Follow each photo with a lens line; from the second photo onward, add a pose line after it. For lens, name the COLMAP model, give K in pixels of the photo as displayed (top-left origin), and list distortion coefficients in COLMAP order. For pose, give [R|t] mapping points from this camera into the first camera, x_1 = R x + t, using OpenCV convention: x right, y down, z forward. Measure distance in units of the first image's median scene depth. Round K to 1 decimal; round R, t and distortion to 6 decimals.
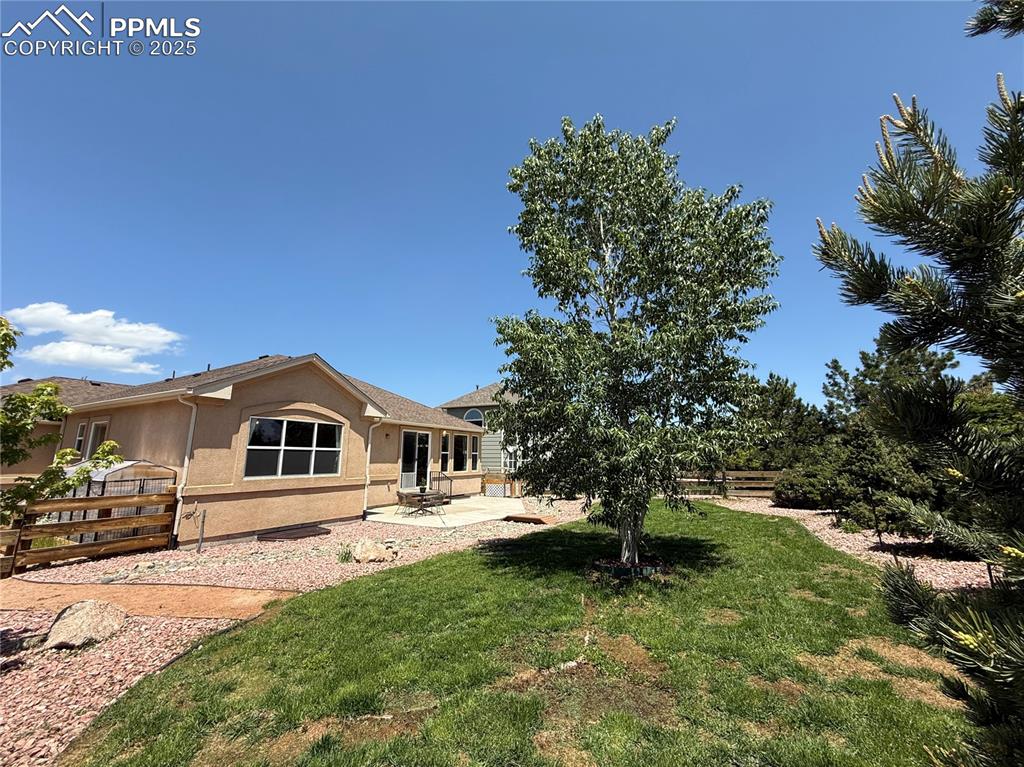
lens RADIAL K [[406.2, 0, 512.0], [0, 406.2, 383.5], [0, 0, 1]] dist [-0.000239, 0.000005]
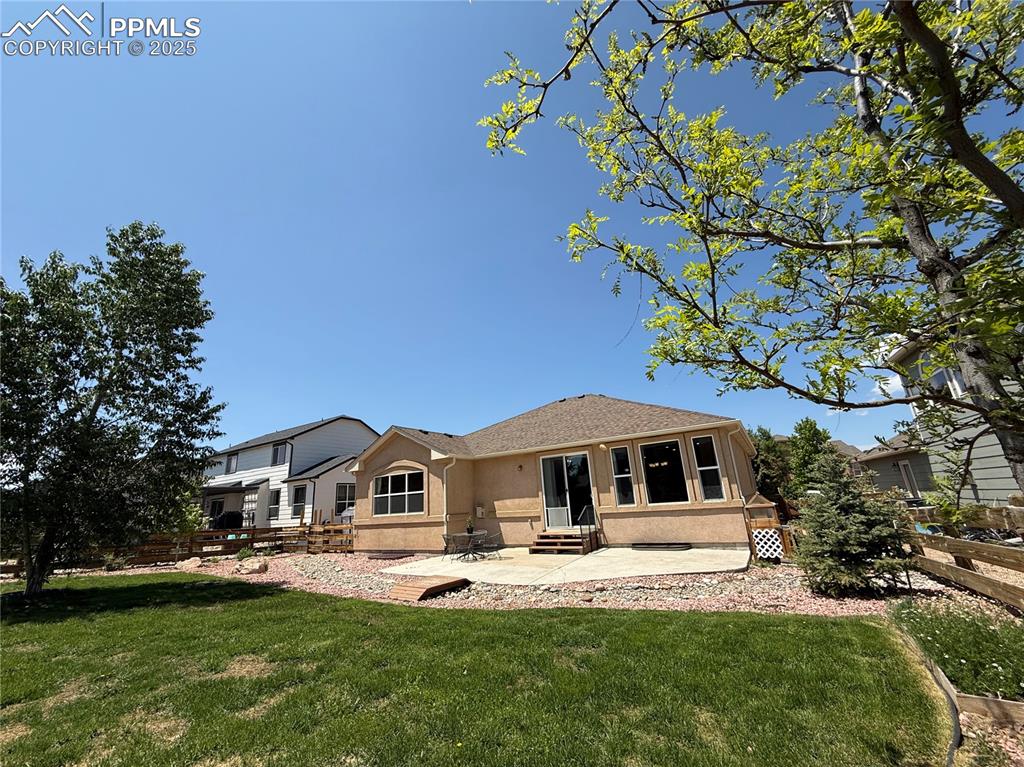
lens RADIAL K [[406.2, 0, 512.0], [0, 406.2, 383.5], [0, 0, 1]] dist [-0.000239, 0.000005]
pose [[-0.061112, -0.288958, -0.955389, 0.784764], [0.239633, 0.924936, -0.295076, 0.271427], [0.968938, -0.246976, 0.012719, 1.255257]]
